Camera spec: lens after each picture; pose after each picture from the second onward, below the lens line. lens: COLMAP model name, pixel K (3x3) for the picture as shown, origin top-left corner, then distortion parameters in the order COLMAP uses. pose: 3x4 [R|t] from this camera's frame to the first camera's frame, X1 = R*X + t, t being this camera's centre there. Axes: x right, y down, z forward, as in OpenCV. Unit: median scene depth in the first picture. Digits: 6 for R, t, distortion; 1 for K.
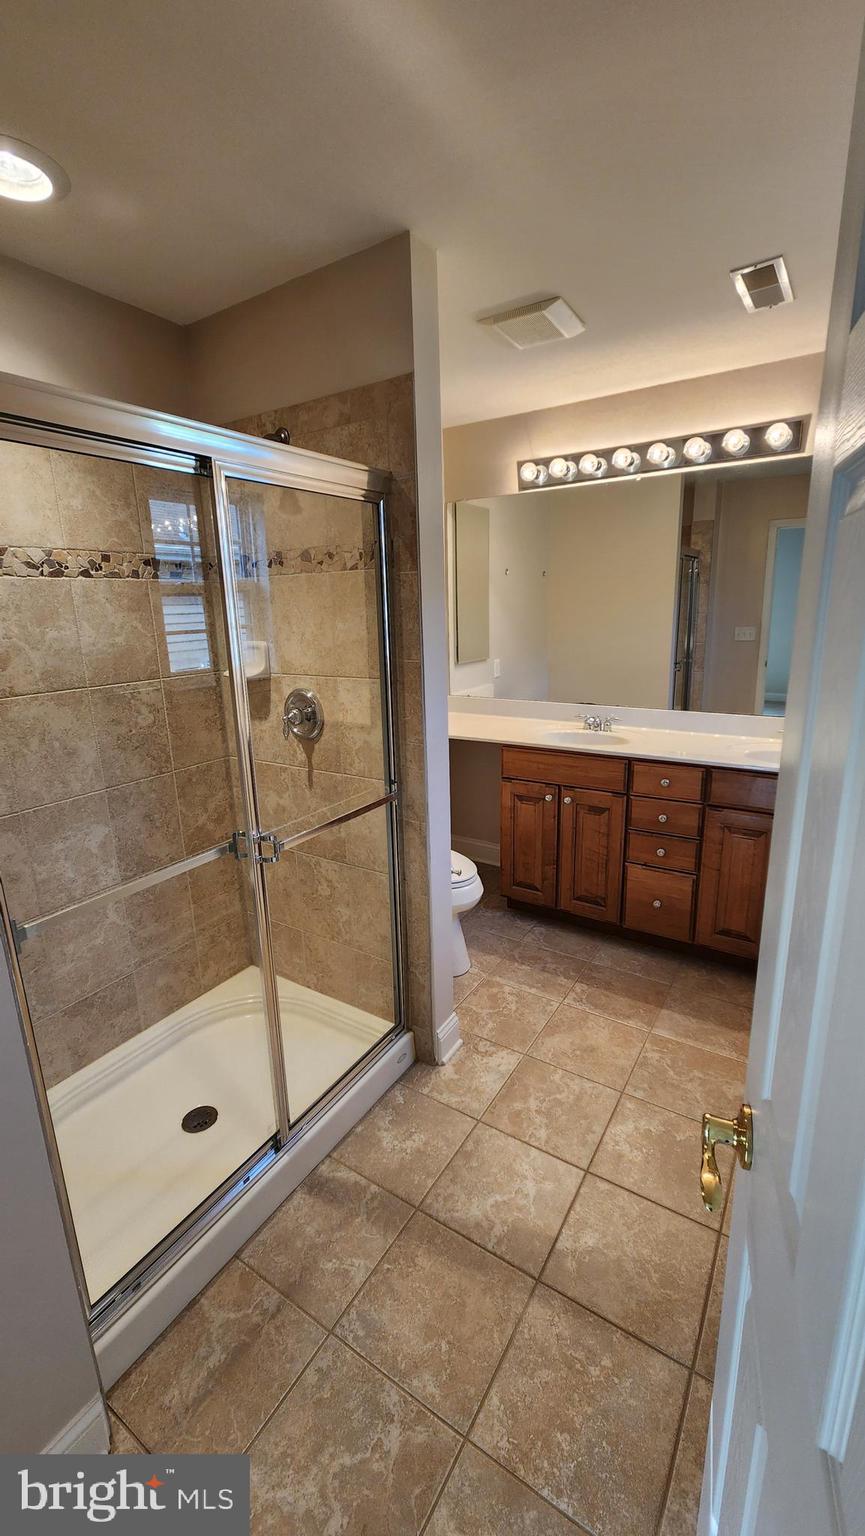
lens RADIAL K [[622.6, 0, 434.2], [0, 622.6, 763.7], [0, 0, 1]] dist [0.004234, -0.002575]
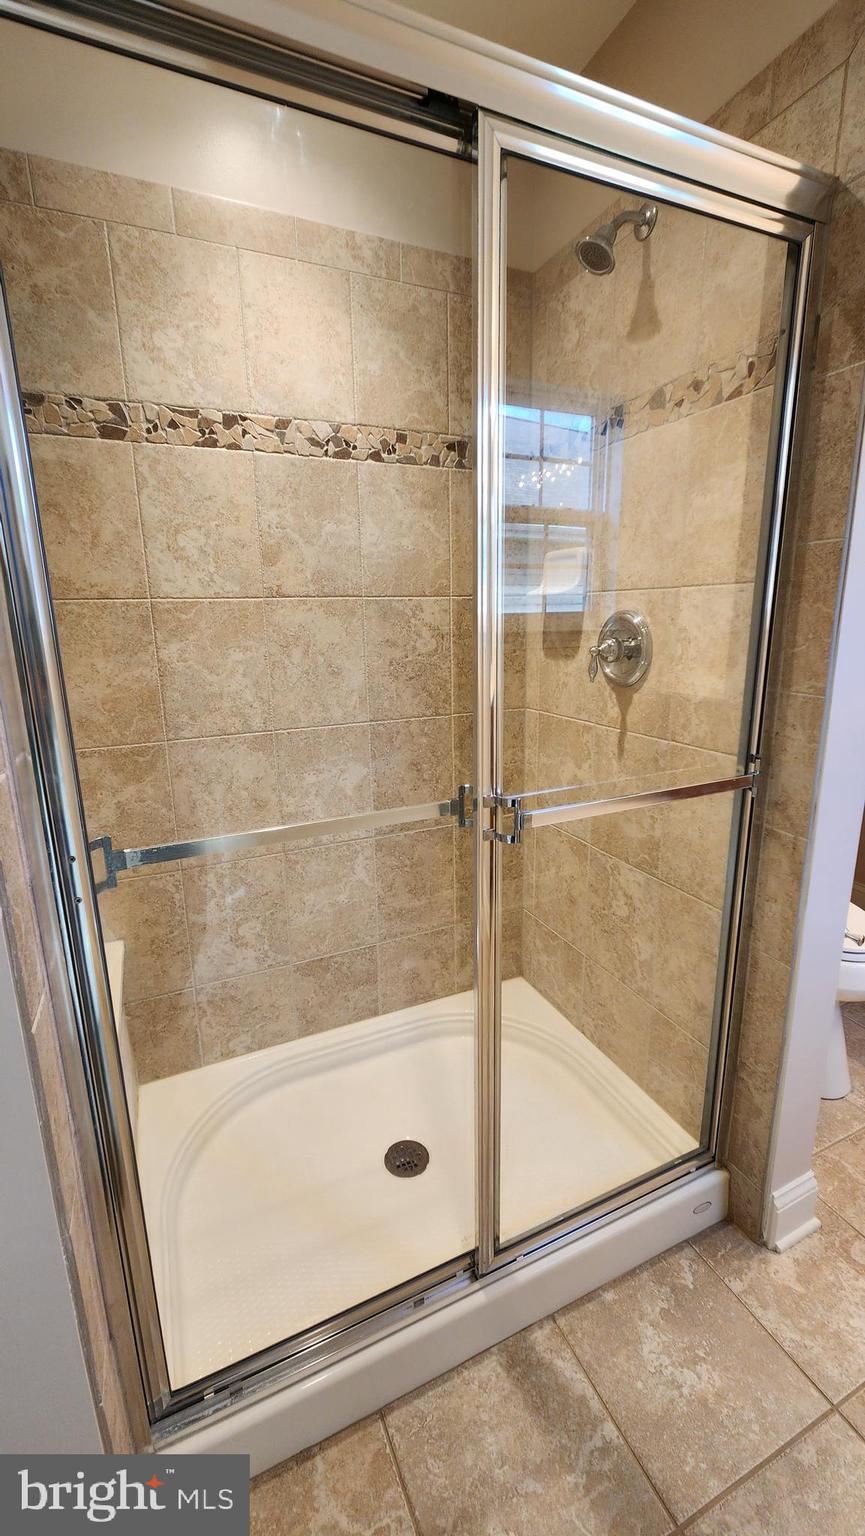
lens RADIAL K [[622.6, 0, 426.2], [0, 622.6, 758.2], [0, 0, 1]] dist [0.004234, -0.002575]
pose [[0.835862, 0.132051, -0.532820, -0.010578], [-0.135873, 0.990201, 0.032255, 0.051722], [0.531859, 0.045436, 0.845613, 0.336070]]
